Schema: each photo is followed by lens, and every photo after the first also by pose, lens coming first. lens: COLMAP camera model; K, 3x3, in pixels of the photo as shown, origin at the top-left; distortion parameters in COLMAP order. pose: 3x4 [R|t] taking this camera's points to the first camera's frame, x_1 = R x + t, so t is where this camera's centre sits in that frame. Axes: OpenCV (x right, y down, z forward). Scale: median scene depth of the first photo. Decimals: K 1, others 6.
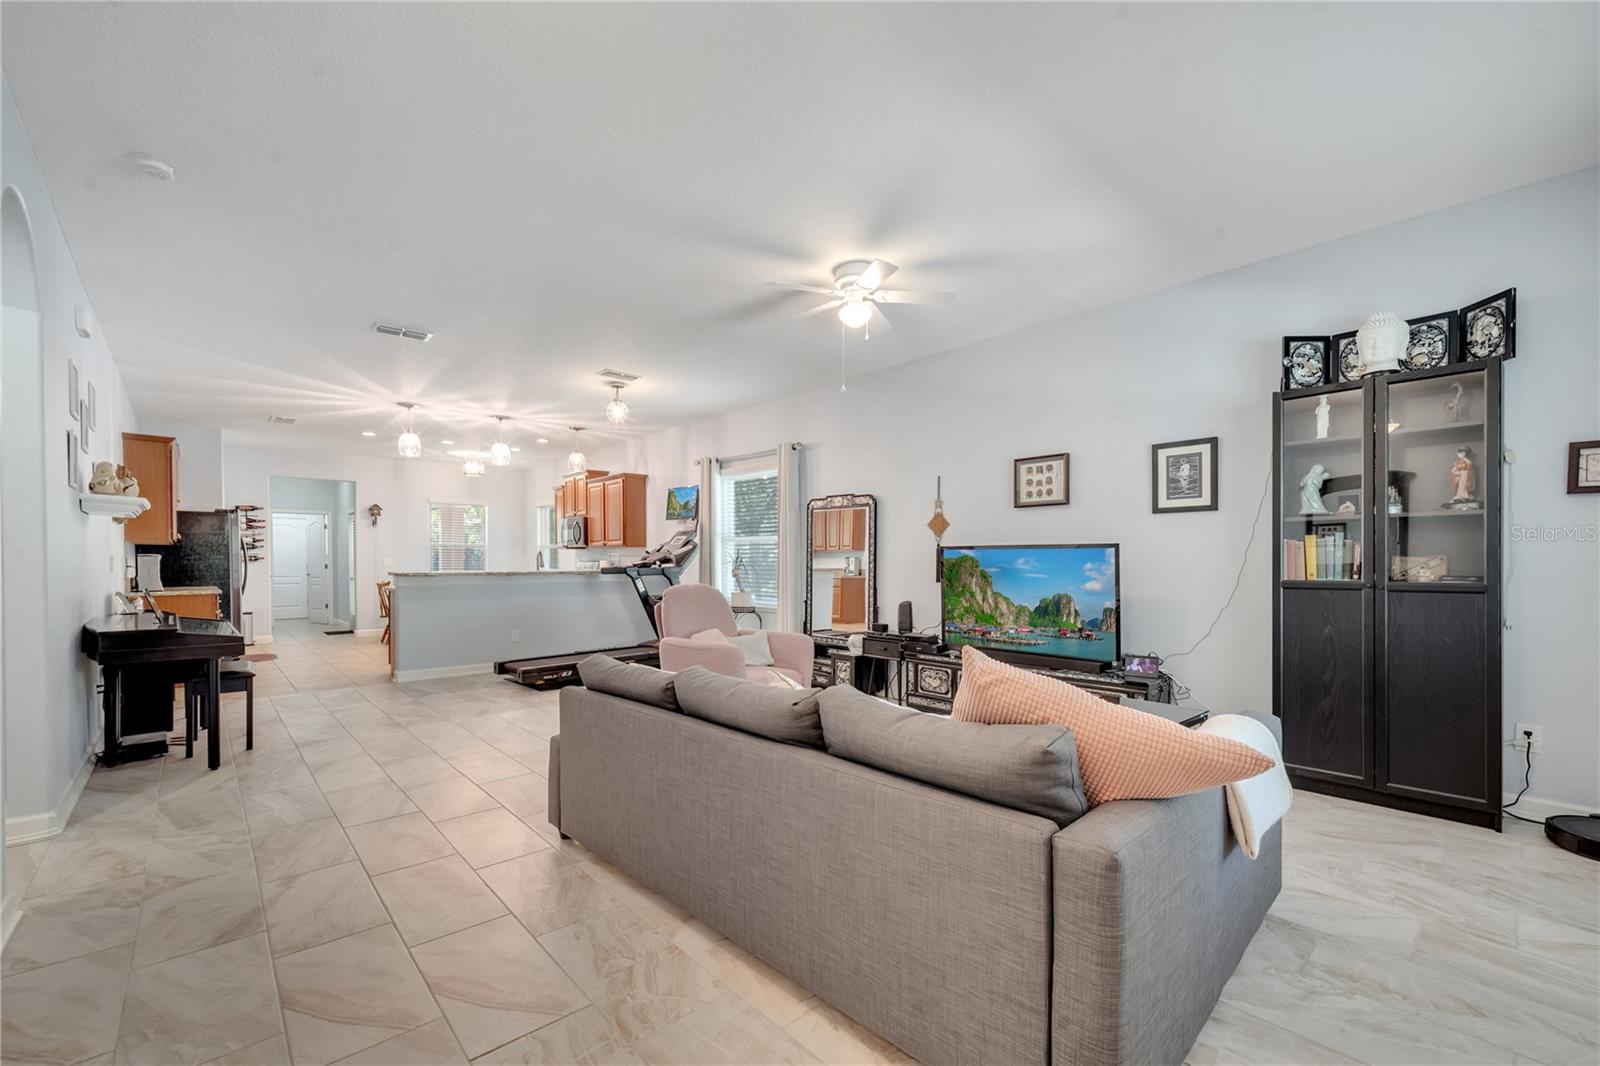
lens RADIAL K [[661.8, 0, 798.4], [0, 661.8, 564.7], [0, 0, 1]] dist [0.001567, 0.000048]
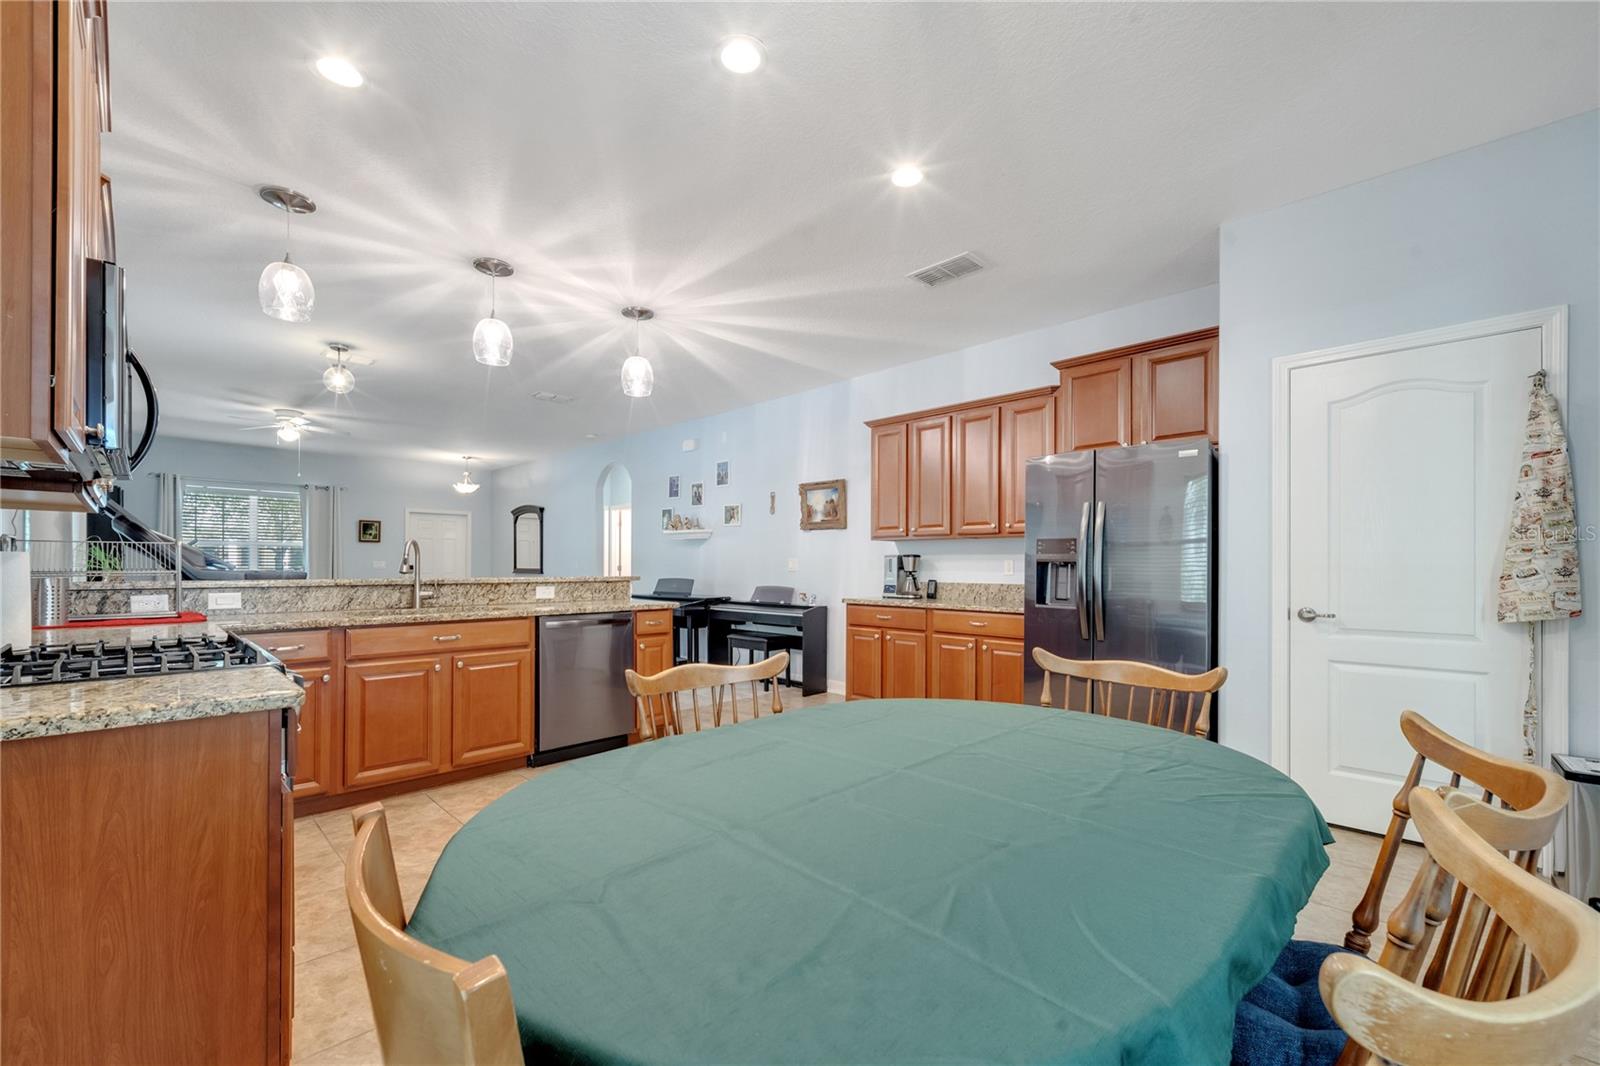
lens RADIAL K [[661.8, 0, 798.4], [0, 661.8, 564.7], [0, 0, 1]] dist [0.001567, 0.000048]
pose [[-0.999030, -0.001785, -0.044005, -0.530881], [-0.001944, 0.999992, 0.003588, -0.004069], [0.043998, 0.003670, -0.999025, 1.215286]]
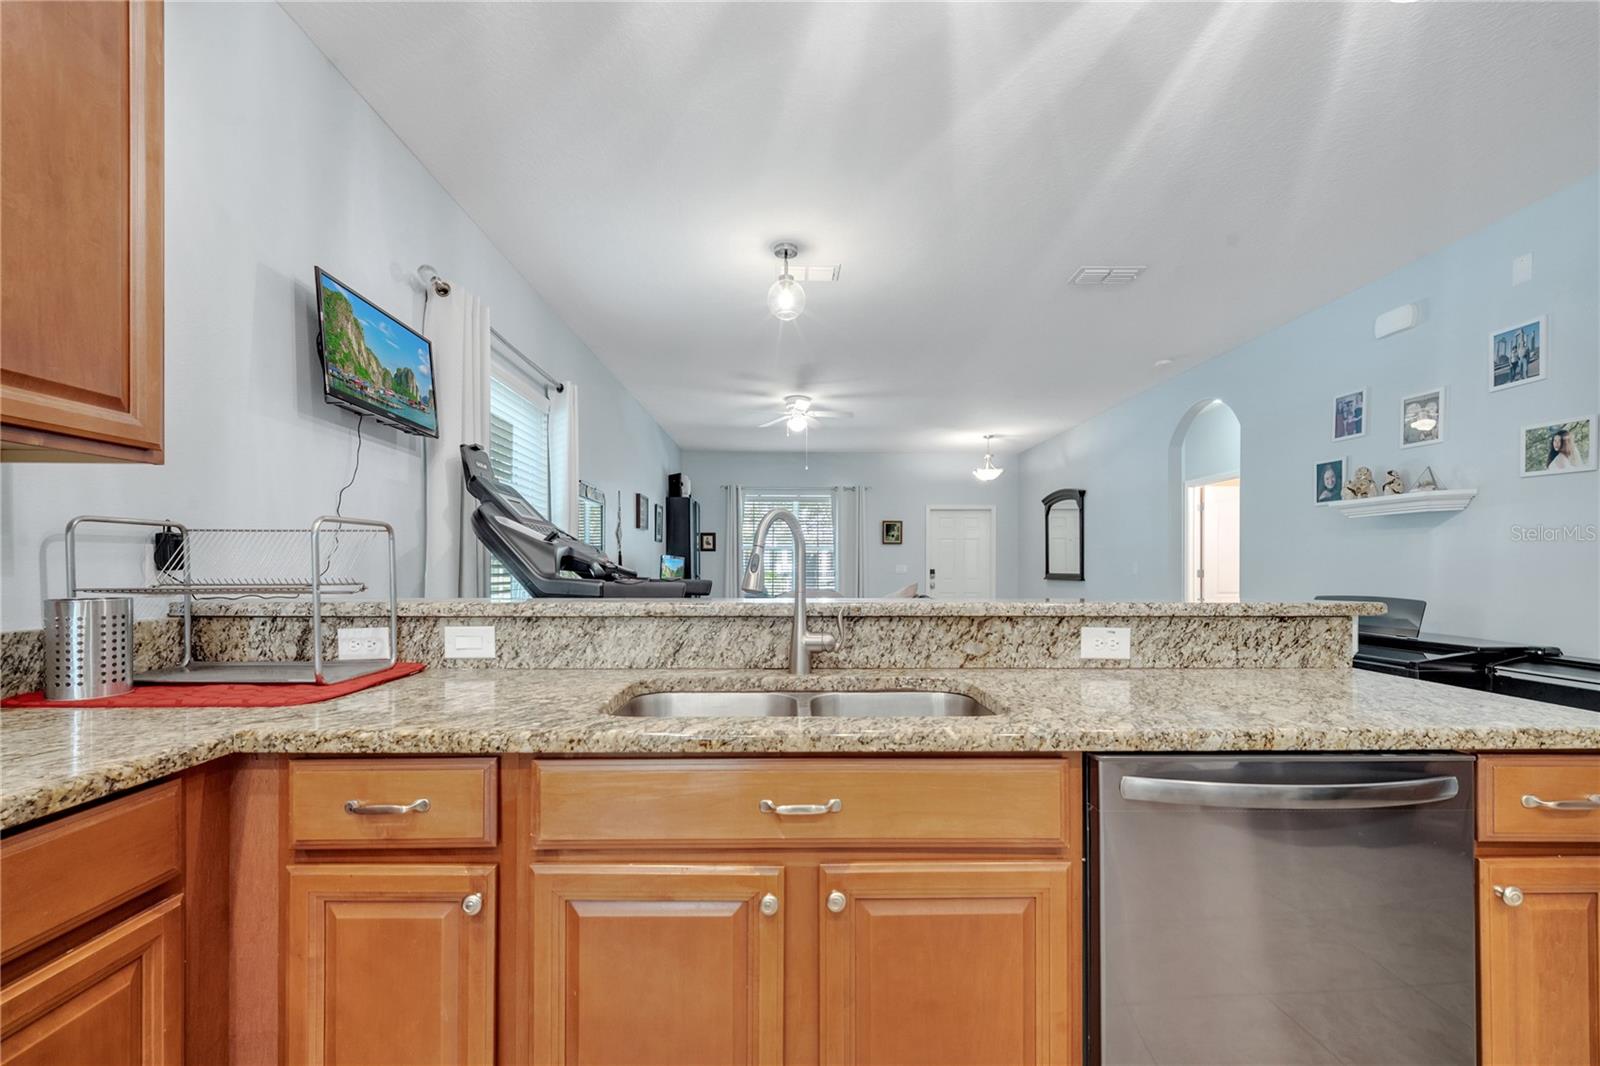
lens RADIAL K [[663.3, 0, 801.4], [0, 663.3, 566.8], [0, 0, 1]] dist [0.004397, -0.000203]
pose [[-0.751186, 0.001426, 0.660089, -0.431298], [0.003029, 0.999995, 0.001287, -0.003411], [-0.660084, 0.002966, -0.751186, 0.934021]]
